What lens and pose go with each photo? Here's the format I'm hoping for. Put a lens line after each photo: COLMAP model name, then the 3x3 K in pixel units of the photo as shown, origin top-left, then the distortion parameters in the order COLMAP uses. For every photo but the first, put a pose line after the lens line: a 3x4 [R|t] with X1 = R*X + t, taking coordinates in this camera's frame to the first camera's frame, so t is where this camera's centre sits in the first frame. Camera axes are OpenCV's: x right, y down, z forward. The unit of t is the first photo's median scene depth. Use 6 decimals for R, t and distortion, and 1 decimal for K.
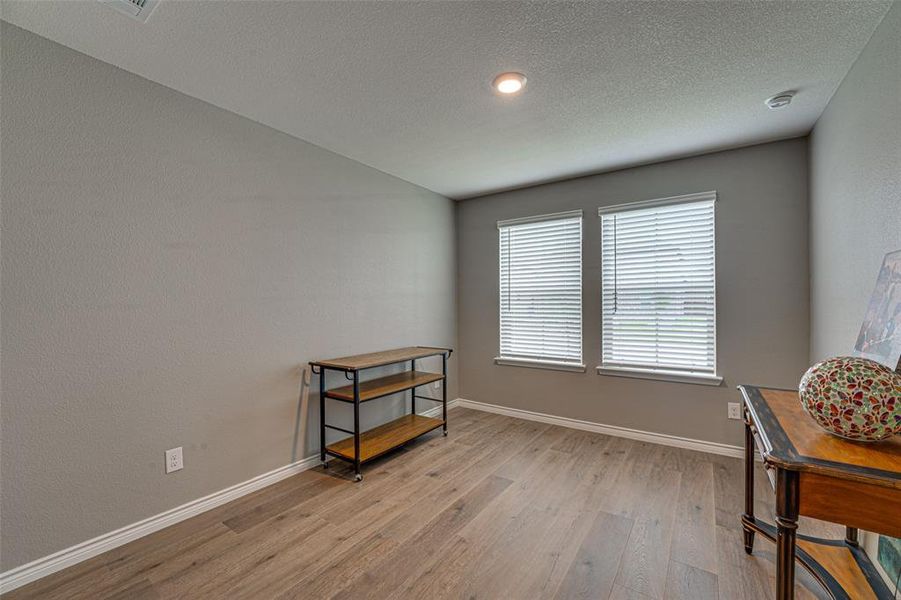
lens RADIAL K [[367.7, 0, 445.7], [0, 367.7, 295.6], [0, 0, 1]] dist [-0.021810, 0.000838]
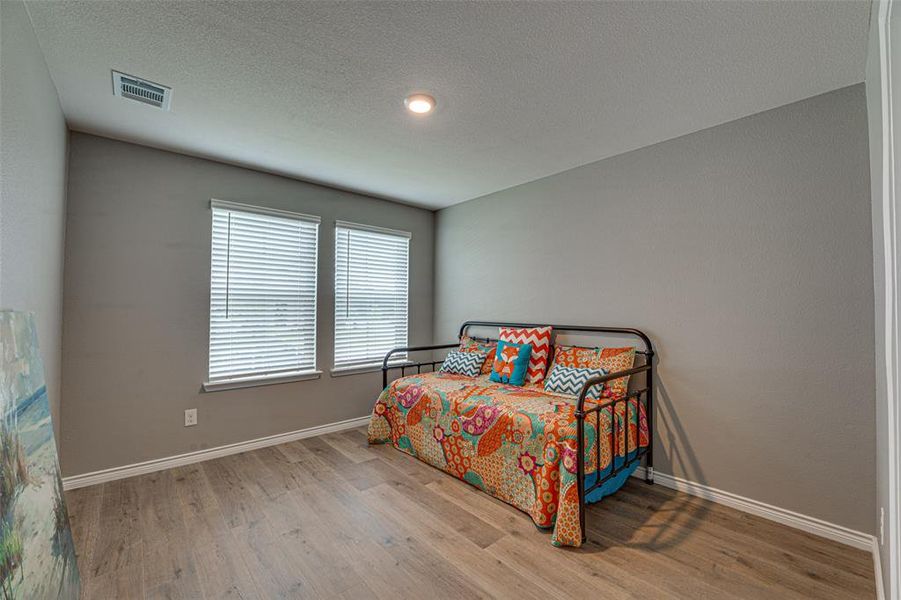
lens RADIAL K [[388.0, 0, 451.7], [0, 388.0, 299.0], [0, 0, 1]] dist [-0.000730, 0.001388]
pose [[0.214737, 0.028607, 0.976253, -0.587877], [-0.022304, 0.999454, -0.024380, 0.009291], [-0.976417, -0.016539, 0.215258, 0.411289]]
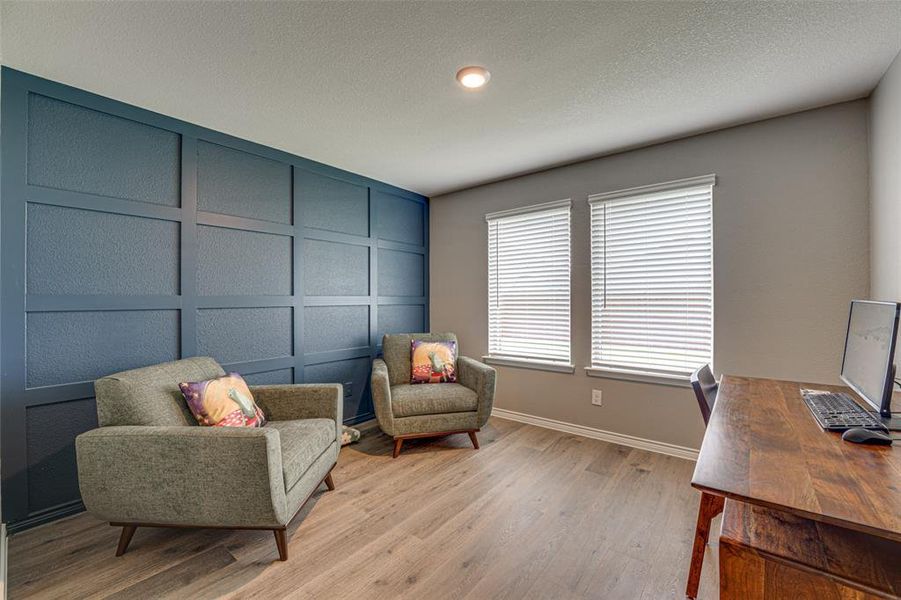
lens RADIAL K [[446.3, 0, 455.6], [0, 446.3, 297.6], [0, 0, 1]] dist [-0.019608, -0.000034]
pose [[0.989070, -0.004259, -0.147387, 0.249636], [0.006584, 0.999861, 0.015286, -0.003395], [0.147301, -0.016089, 0.988961, -0.171714]]
